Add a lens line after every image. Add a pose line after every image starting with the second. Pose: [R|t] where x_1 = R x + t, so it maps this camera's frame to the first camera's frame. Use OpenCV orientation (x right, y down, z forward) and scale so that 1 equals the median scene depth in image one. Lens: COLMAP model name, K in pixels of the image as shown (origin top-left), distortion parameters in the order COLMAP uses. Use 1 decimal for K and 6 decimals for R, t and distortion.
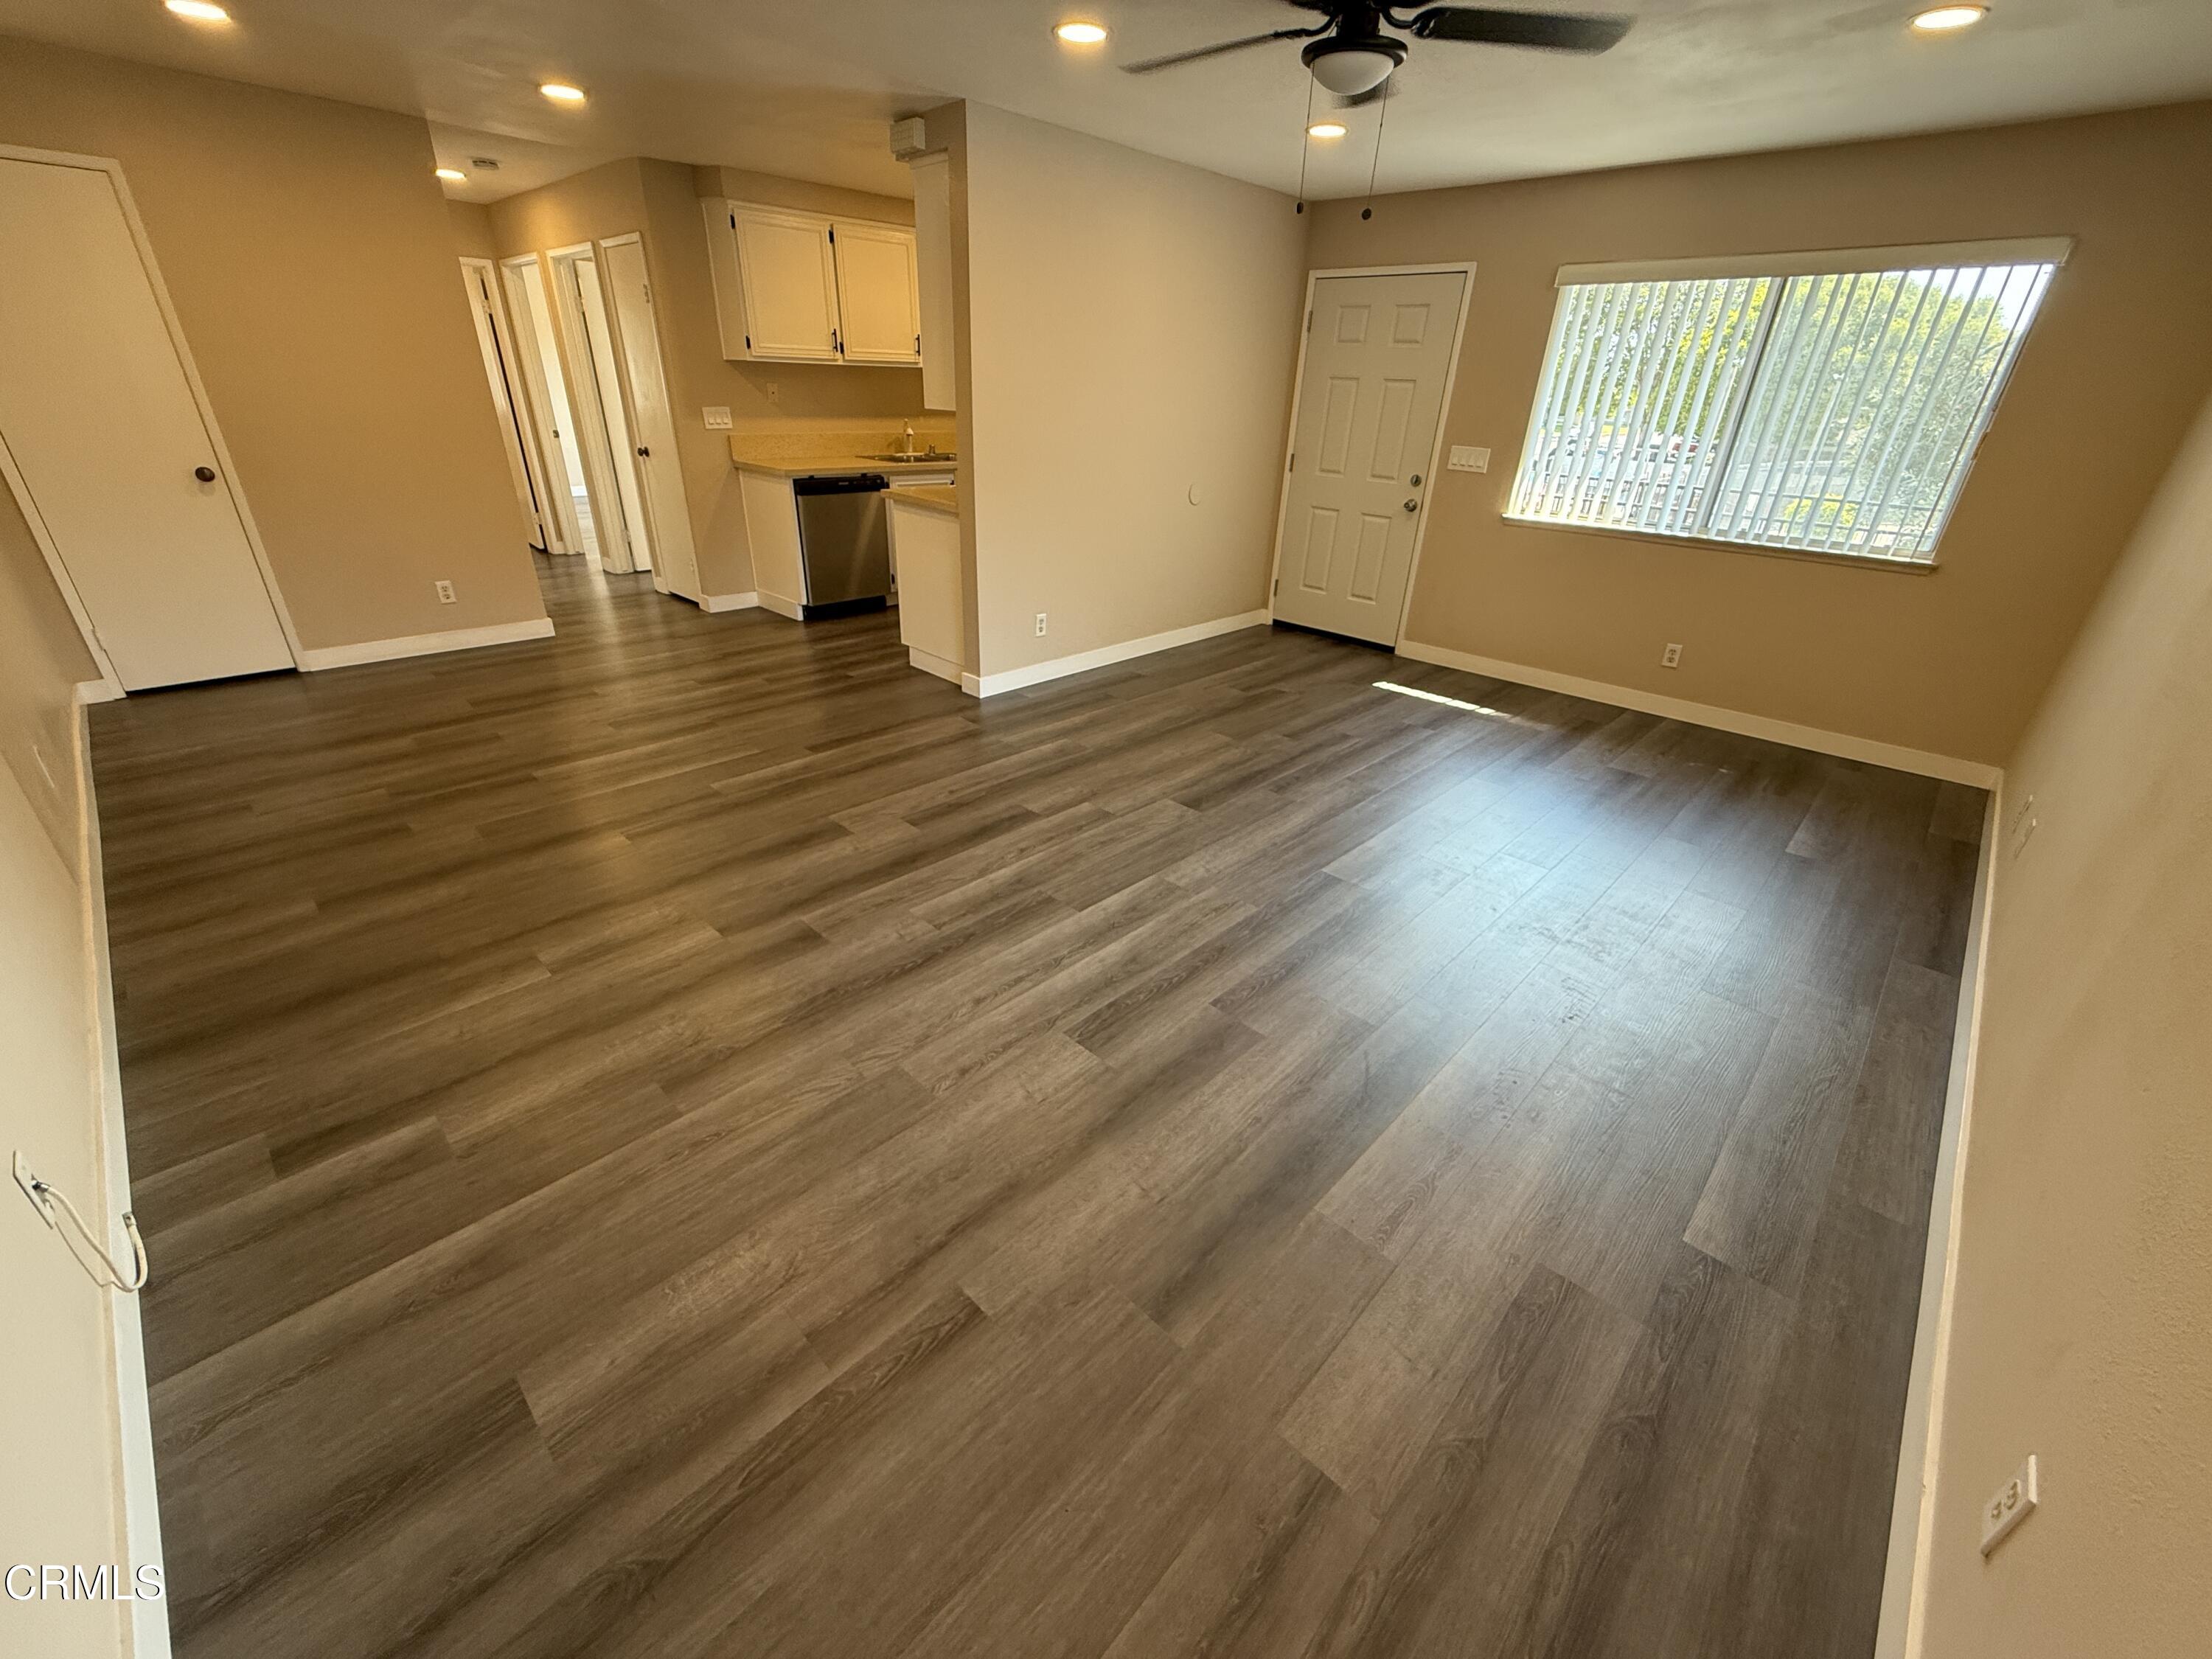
lens RADIAL K [[903.8, 0, 1109.7], [0, 903.8, 814.9], [0, 0, 1]] dist [0.000610, -0.000013]
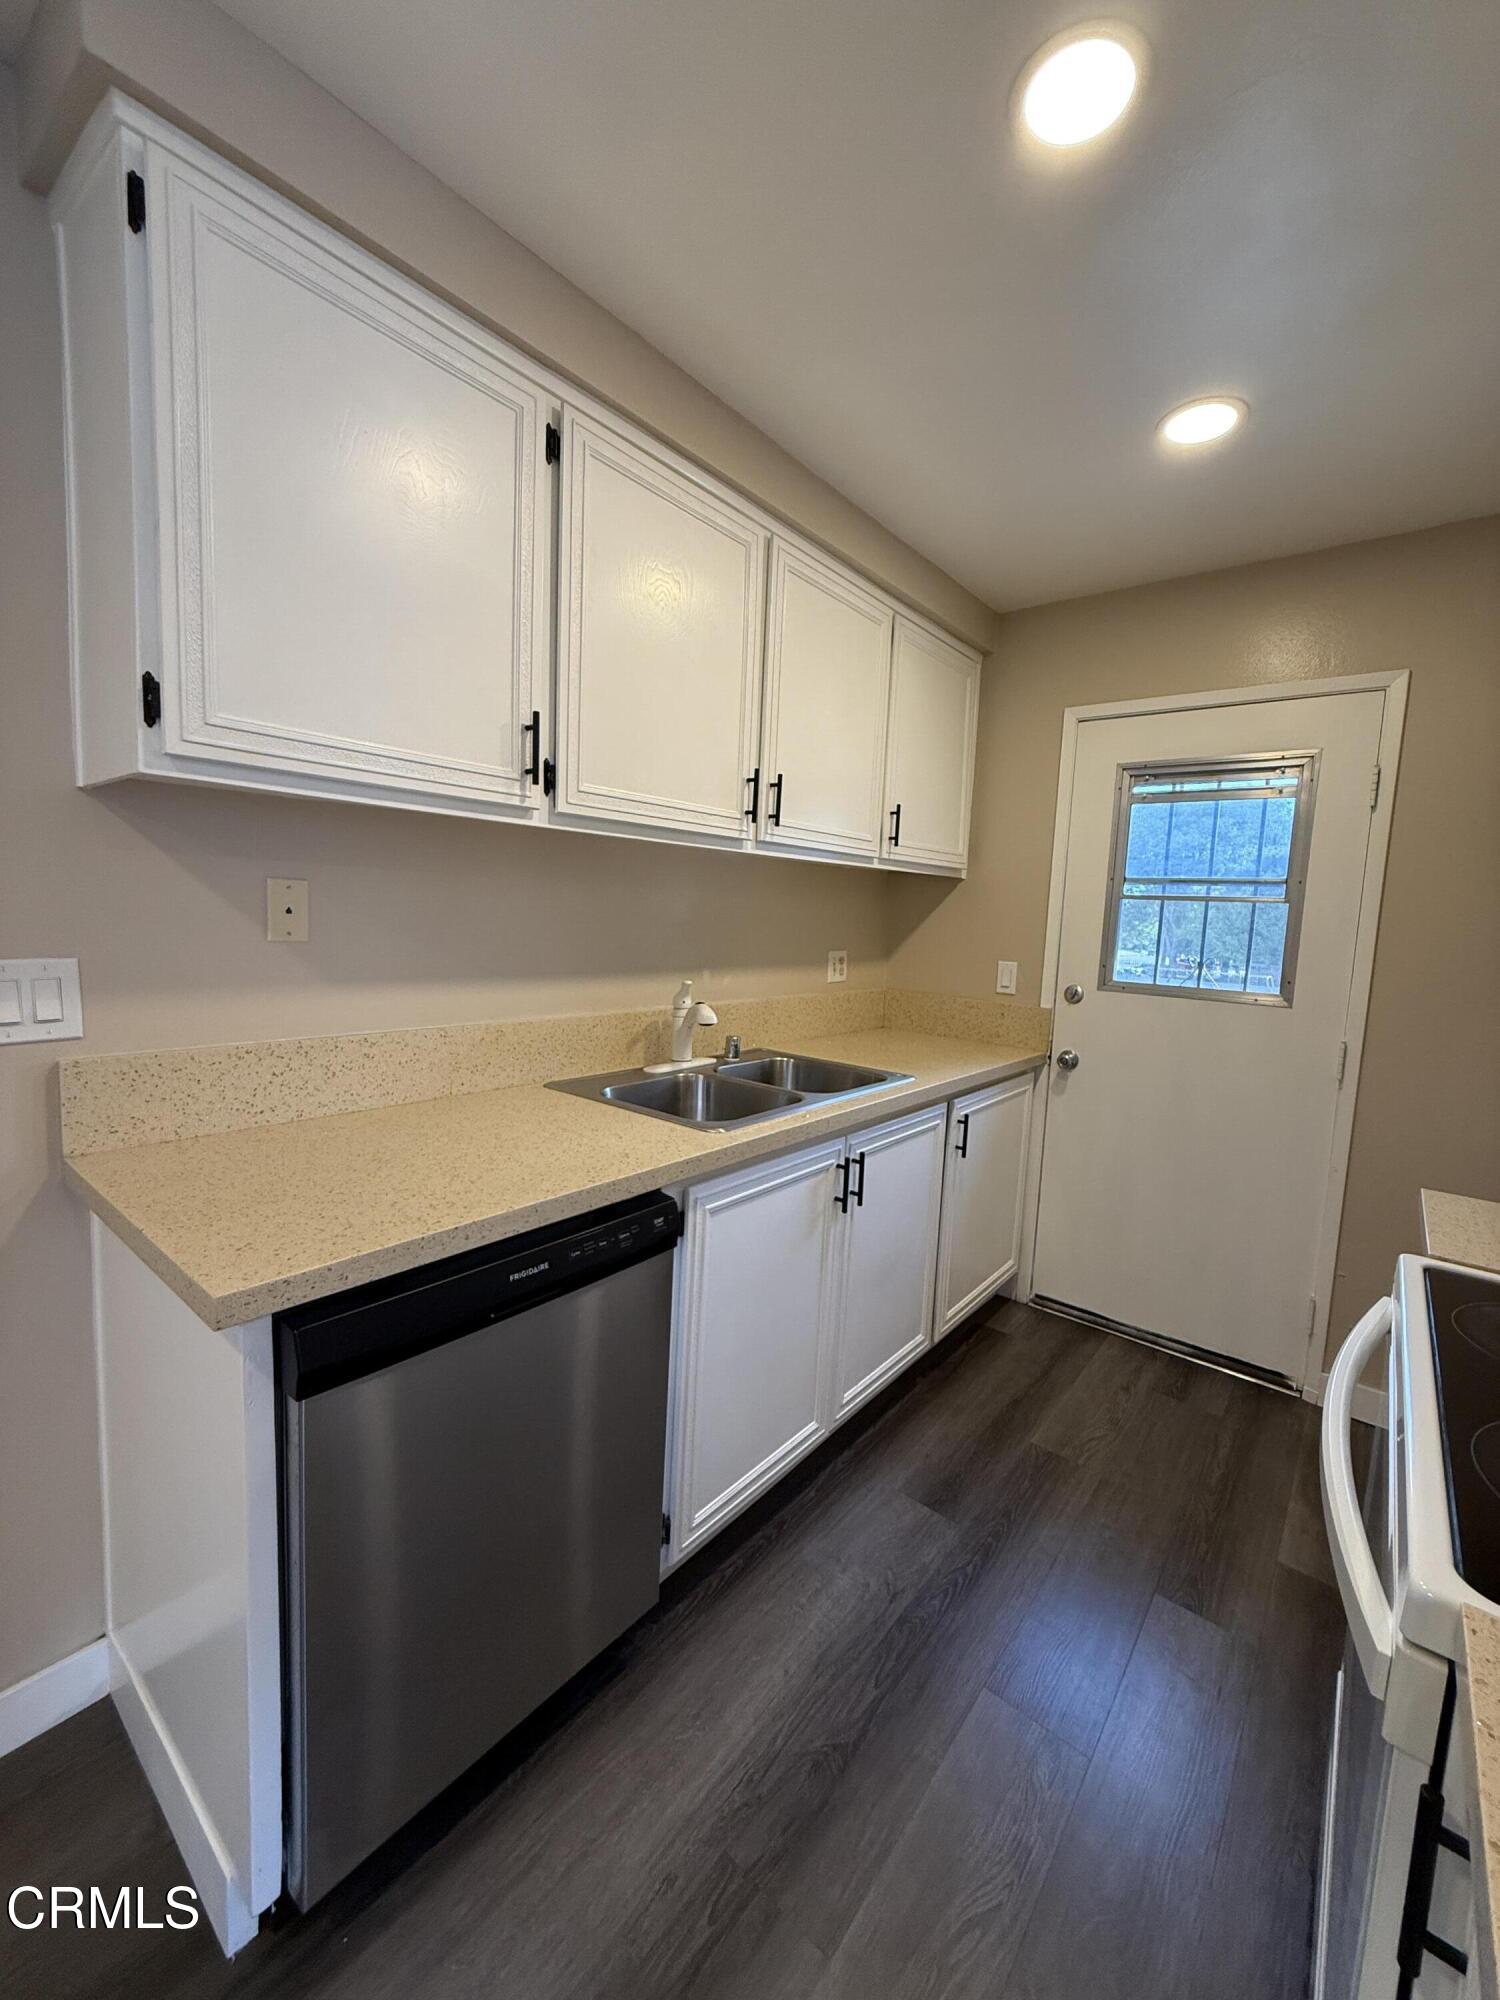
lens RADIAL K [[782.8, 0, 750.0], [0, 782.8, 1000.0], [0, 0, 1]] dist [0.000180, 0.000004]
pose [[0.997316, 0.008642, 0.072710, -0.252477], [0.015690, 0.944722, -0.327496, -0.366536], [-0.071521, 0.327757, 0.942051, 0.787527]]
